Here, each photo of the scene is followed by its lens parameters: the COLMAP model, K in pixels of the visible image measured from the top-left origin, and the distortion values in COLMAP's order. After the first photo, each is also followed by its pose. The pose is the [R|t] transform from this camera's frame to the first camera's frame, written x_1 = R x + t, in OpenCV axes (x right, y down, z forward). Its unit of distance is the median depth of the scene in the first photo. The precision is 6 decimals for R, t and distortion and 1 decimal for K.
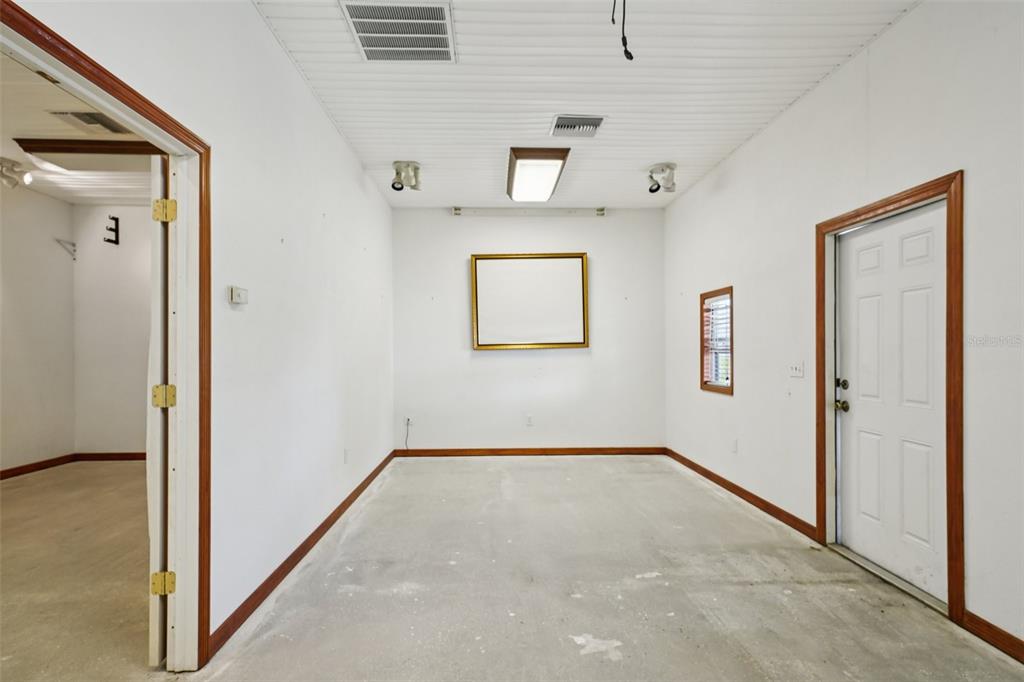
lens RADIAL K [[526.0, 0, 509.3], [0, 526.0, 346.0], [0, 0, 1]] dist [0.006003, 0.001595]
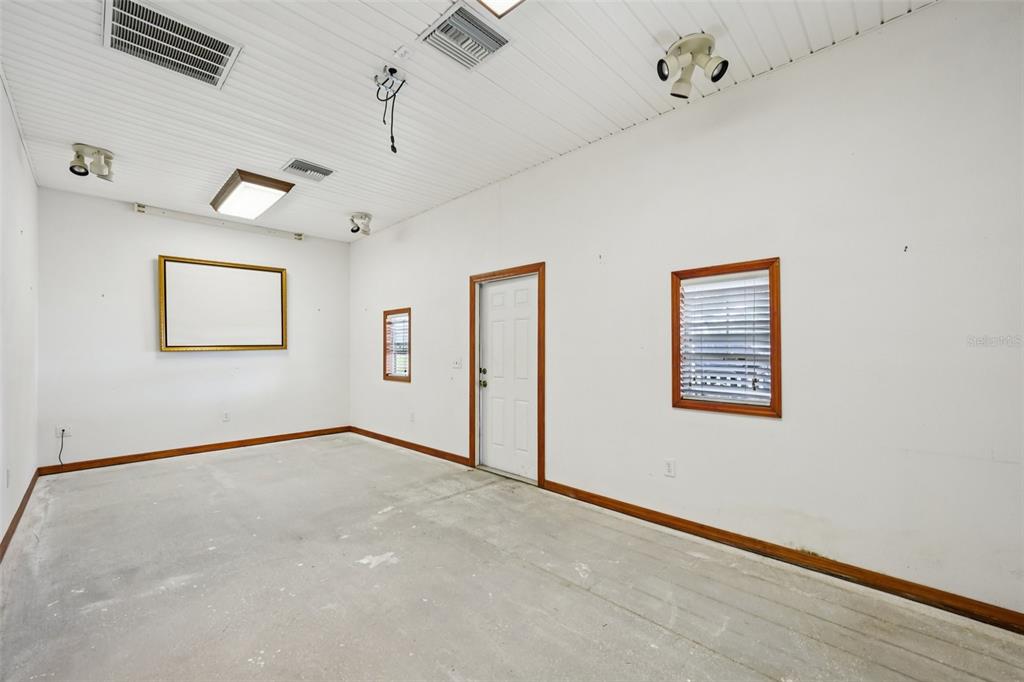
lens RADIAL K [[410.2, 0, 515.3], [0, 410.2, 346.5], [0, 0, 1]] dist [-0.011395, 0.003183]
pose [[0.719224, 0.007263, 0.694740, -0.241003], [-0.004152, 0.999972, -0.006155, -0.000333], [-0.694765, 0.001542, 0.719235, -0.034005]]
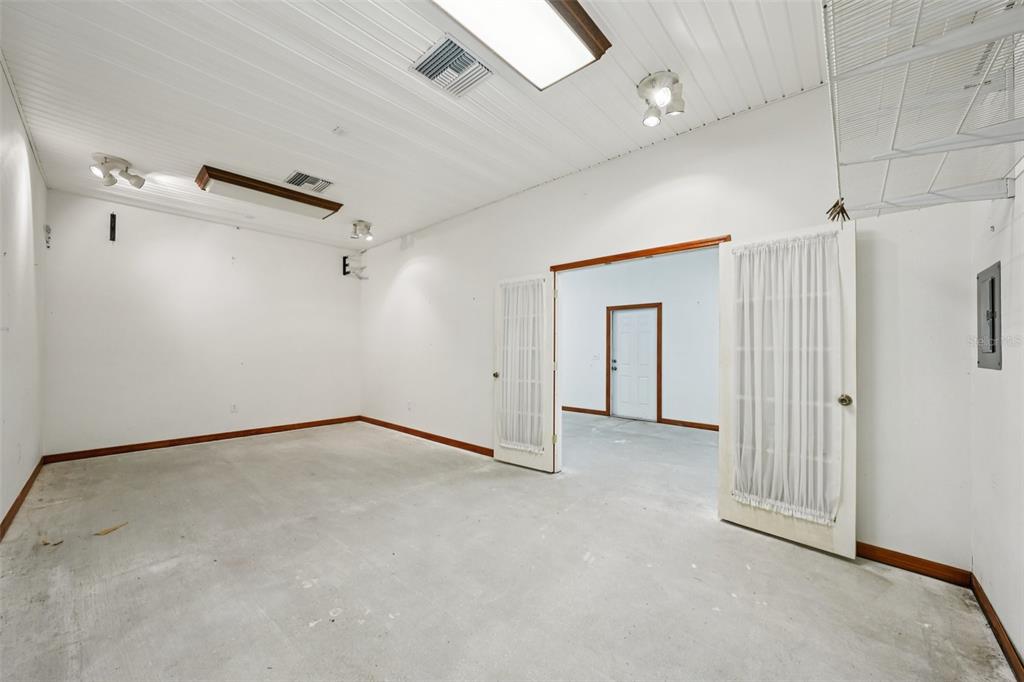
lens RADIAL K [[375.9, 0, 508.6], [0, 375.9, 346.5], [0, 0, 1]] dist [-0.014627, 0.001009]
pose [[0.690419, 0.010163, 0.723339, -1.445532], [-0.011833, 0.999926, -0.002756, 0.001444], [-0.723313, -0.006656, 0.690488, -0.040919]]
